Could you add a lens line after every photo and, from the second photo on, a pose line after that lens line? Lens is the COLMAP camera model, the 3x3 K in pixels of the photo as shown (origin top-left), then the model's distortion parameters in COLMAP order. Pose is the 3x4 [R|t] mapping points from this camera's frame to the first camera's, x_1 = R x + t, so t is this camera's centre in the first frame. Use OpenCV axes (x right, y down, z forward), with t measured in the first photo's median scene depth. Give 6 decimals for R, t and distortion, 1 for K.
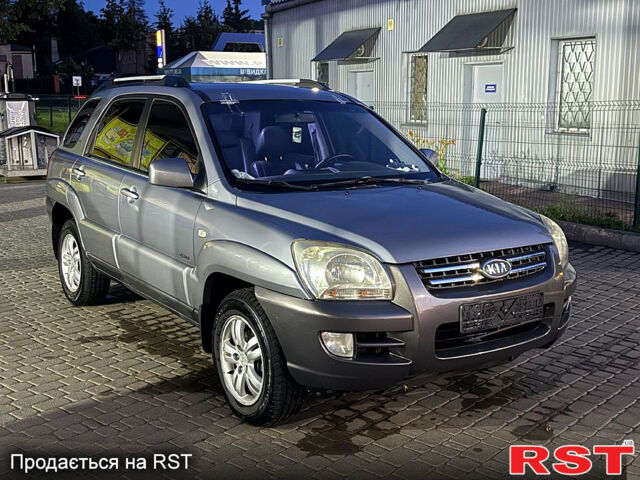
lens RADIAL K [[749.6, 0, 329.2], [0, 749.6, 239.6], [0, 0, 1]] dist [0.209250, -0.475273]
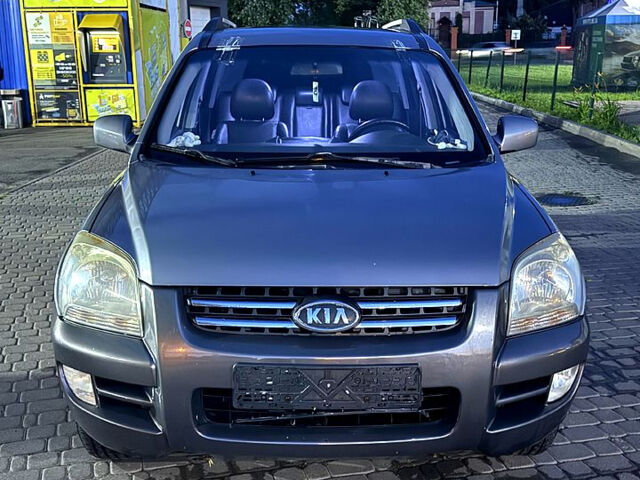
lens RADIAL K [[749.6, 0, 329.2], [0, 749.6, 239.6], [0, 0, 1]] dist [0.209250, -0.475273]
pose [[0.841648, 0.128177, -0.524594, 0.483713], [-0.097934, 0.991544, 0.085146, -0.069135], [0.531072, -0.020287, 0.847084, 0.429704]]
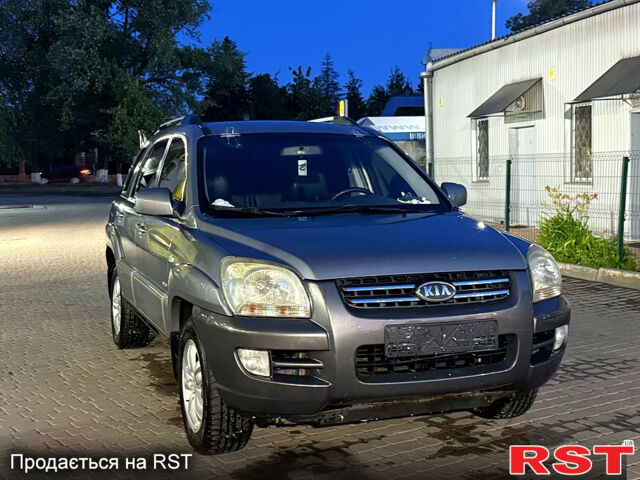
lens RADIAL K [[837.3, 0, 320.0], [0, 837.3, 240.0], [0, 0, 1]] dist [0.086034, 0.042218]
pose [[0.968630, -0.000082, -0.248507, 0.304048], [-0.024882, 0.994943, -0.097313, 0.071399], [0.247258, 0.100444, 0.963729, -0.030986]]
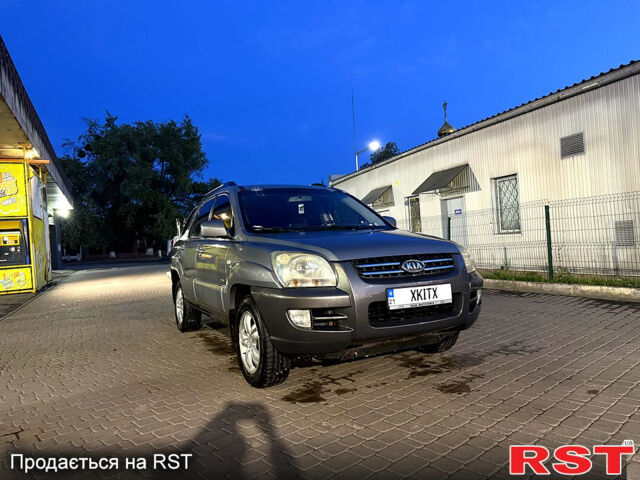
lens RADIAL K [[437.3, 0, 320.0], [0, 437.3, 240.0], [0, 0, 1]] dist [0.046301, -0.003844]
pose [[0.989606, -0.061422, -0.130027, 0.140575], [0.036026, 0.981251, -0.189336, 0.126972], [0.139219, 0.182683, 0.973265, 0.138074]]
